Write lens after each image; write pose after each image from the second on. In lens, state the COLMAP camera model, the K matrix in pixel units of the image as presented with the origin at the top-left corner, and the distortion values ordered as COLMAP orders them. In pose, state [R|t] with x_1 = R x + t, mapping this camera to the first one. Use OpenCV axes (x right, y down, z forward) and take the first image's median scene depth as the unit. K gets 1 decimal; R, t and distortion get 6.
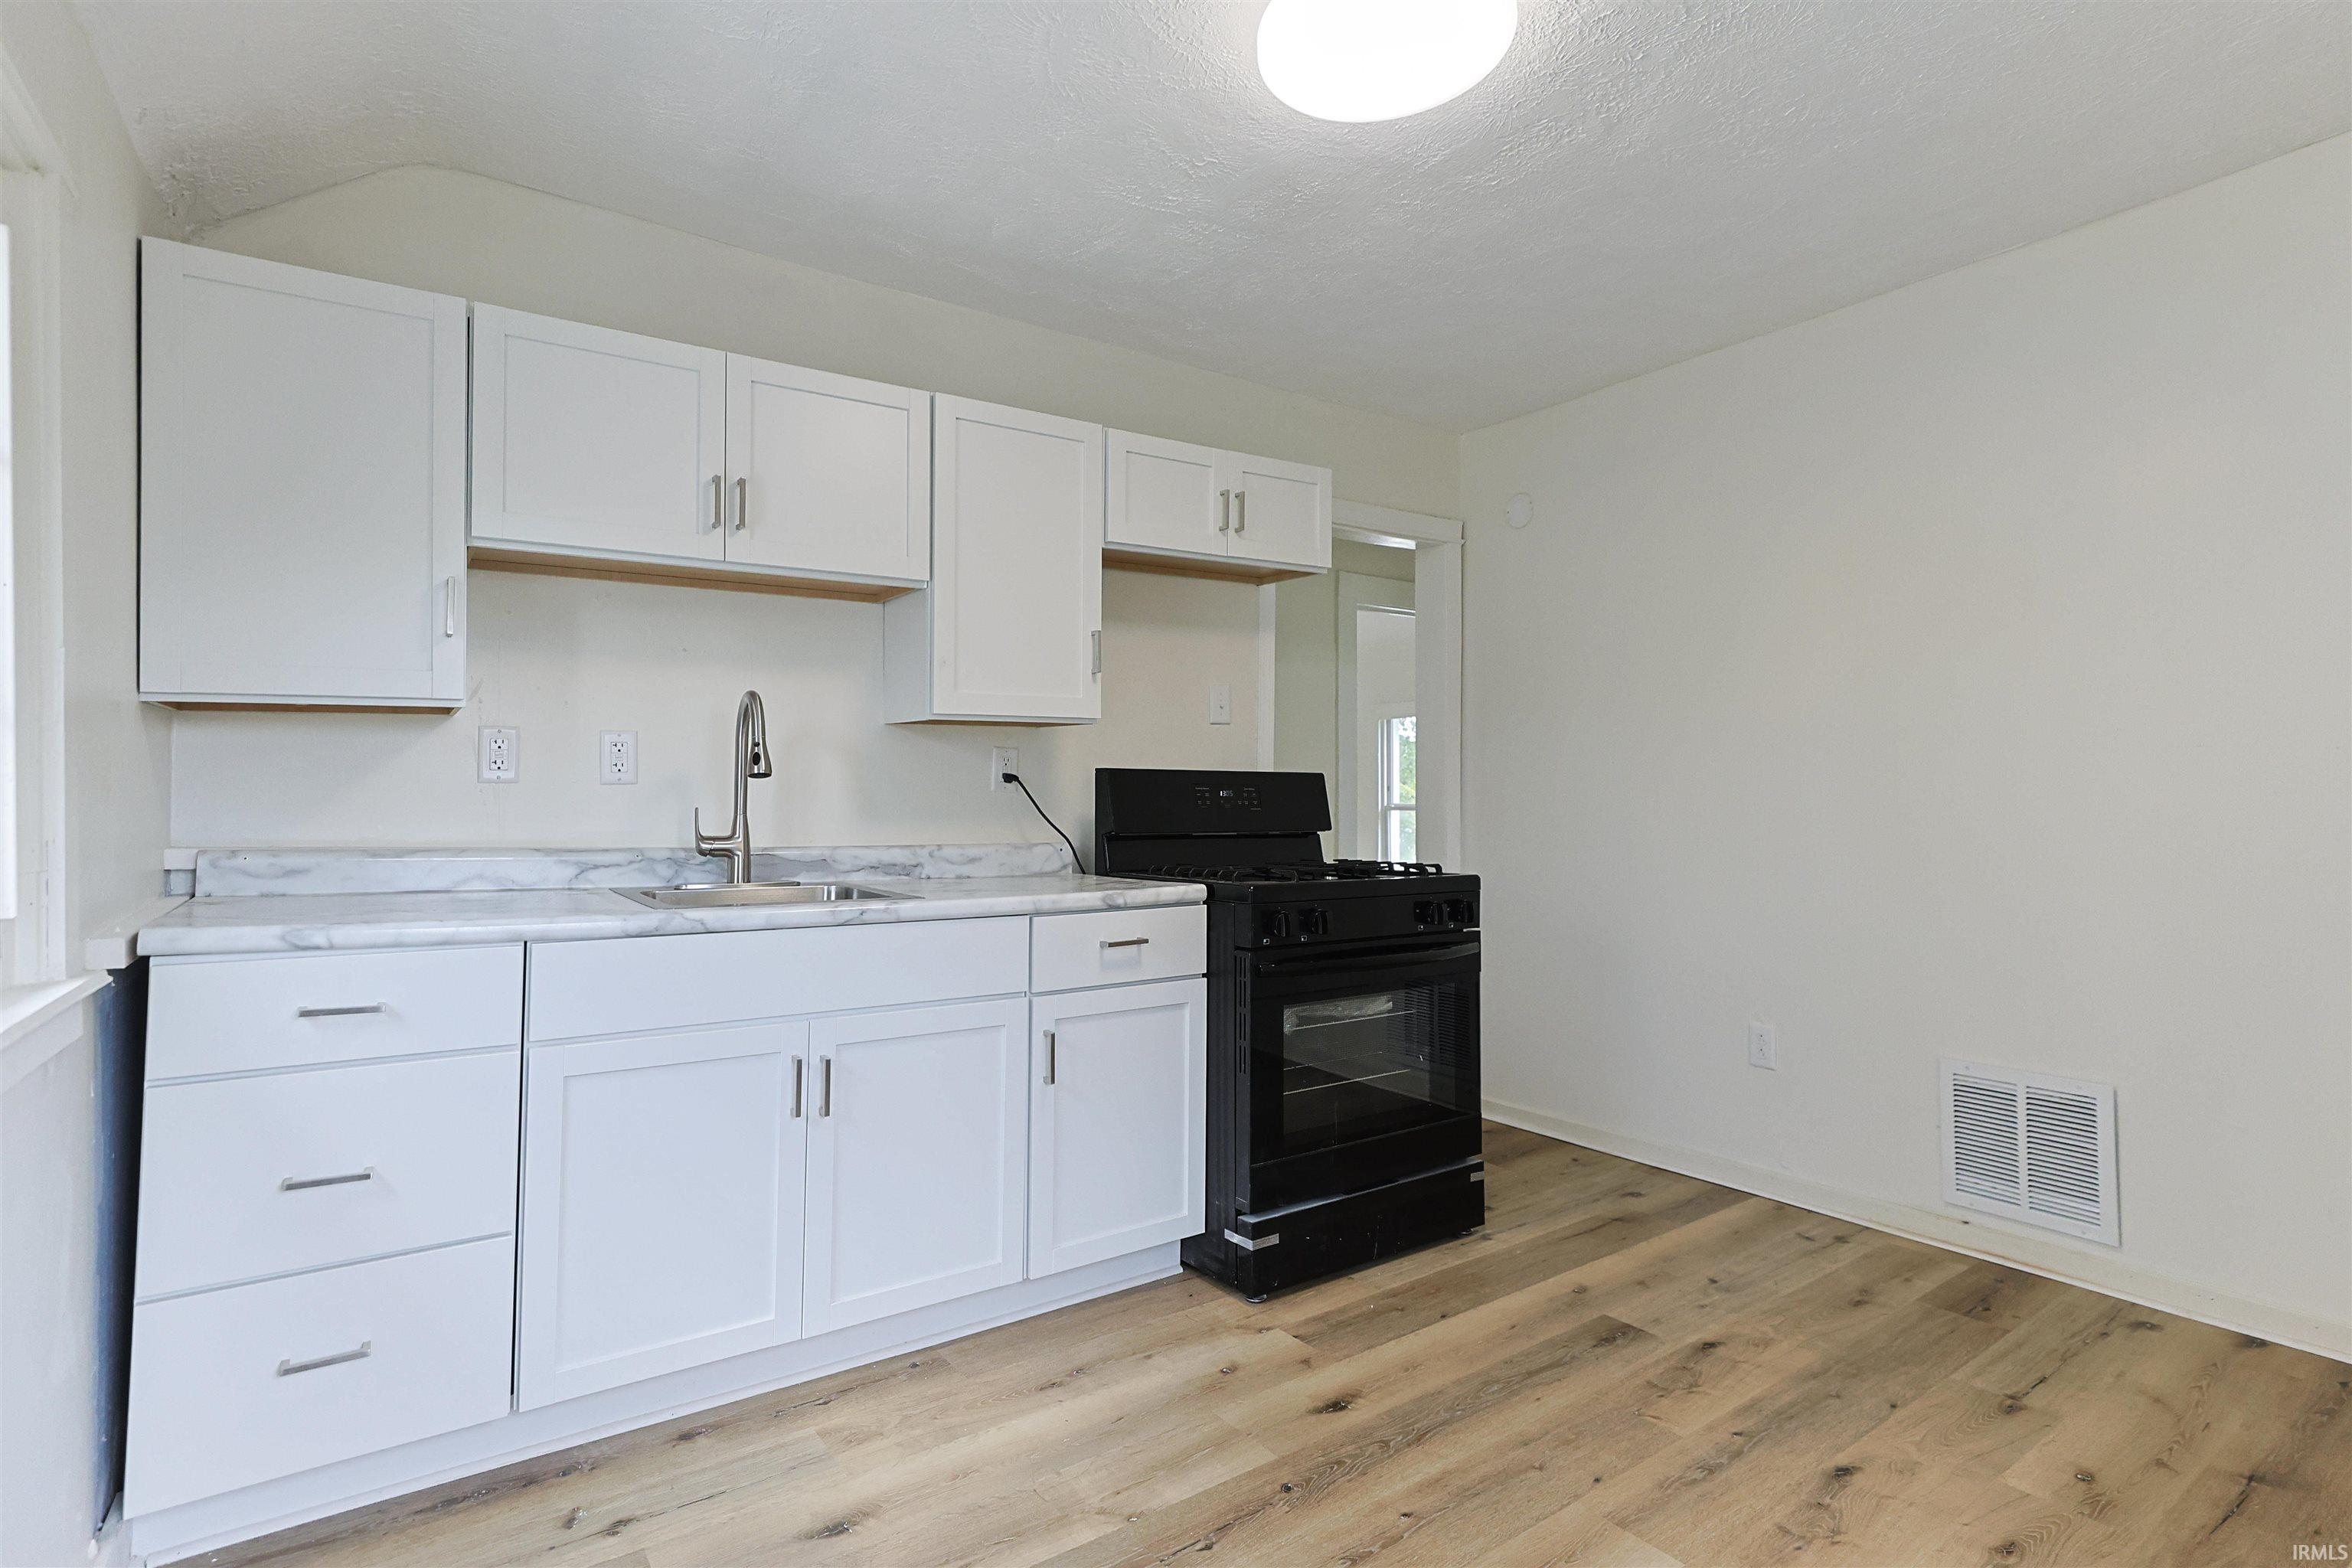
lens RADIAL K [[1140.5, 0, 1197.4], [0, 1140.5, 777.0], [0, 0, 1]] dist [-0.018343, 0.014668]
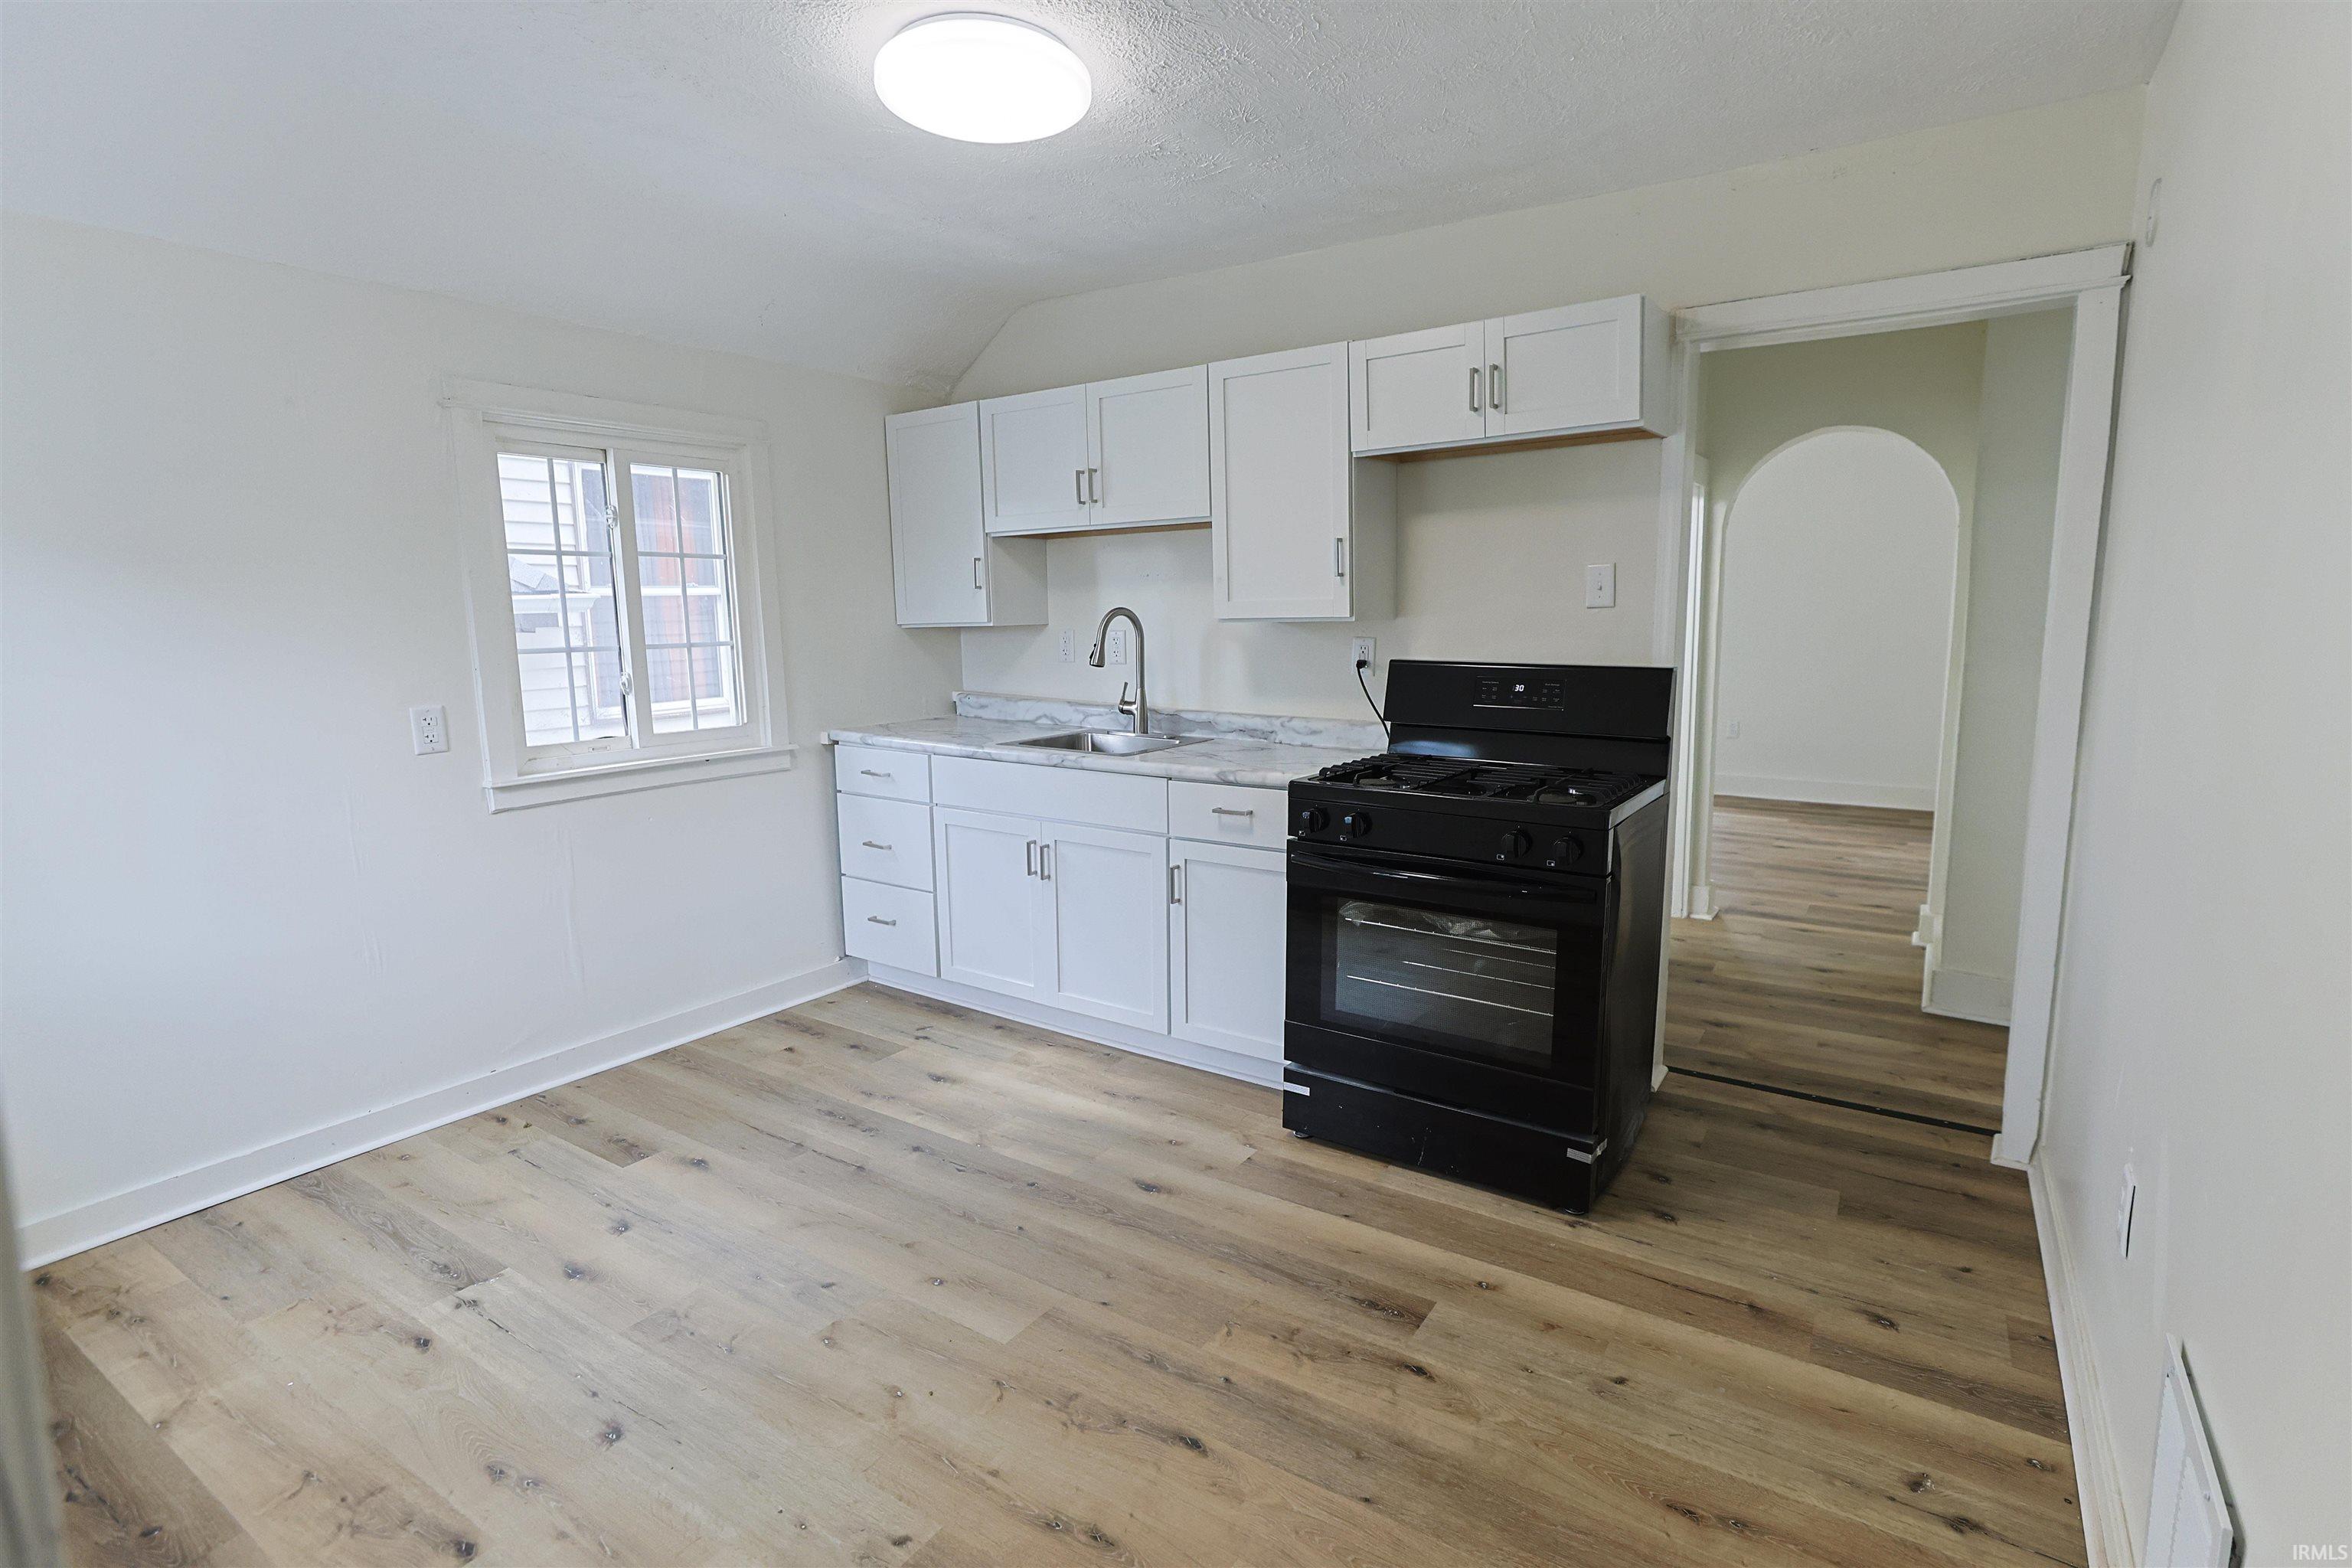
lens RADIAL K [[1140.5, 0, 1197.4], [0, 1140.5, 777.0], [0, 0, 1]] dist [-0.018343, 0.014668]
pose [[0.367286, 0.135635, -0.920165, 1.110648], [0.018979, 0.988011, 0.153211, -0.086470], [0.929914, -0.073737, 0.360308, 0.549656]]
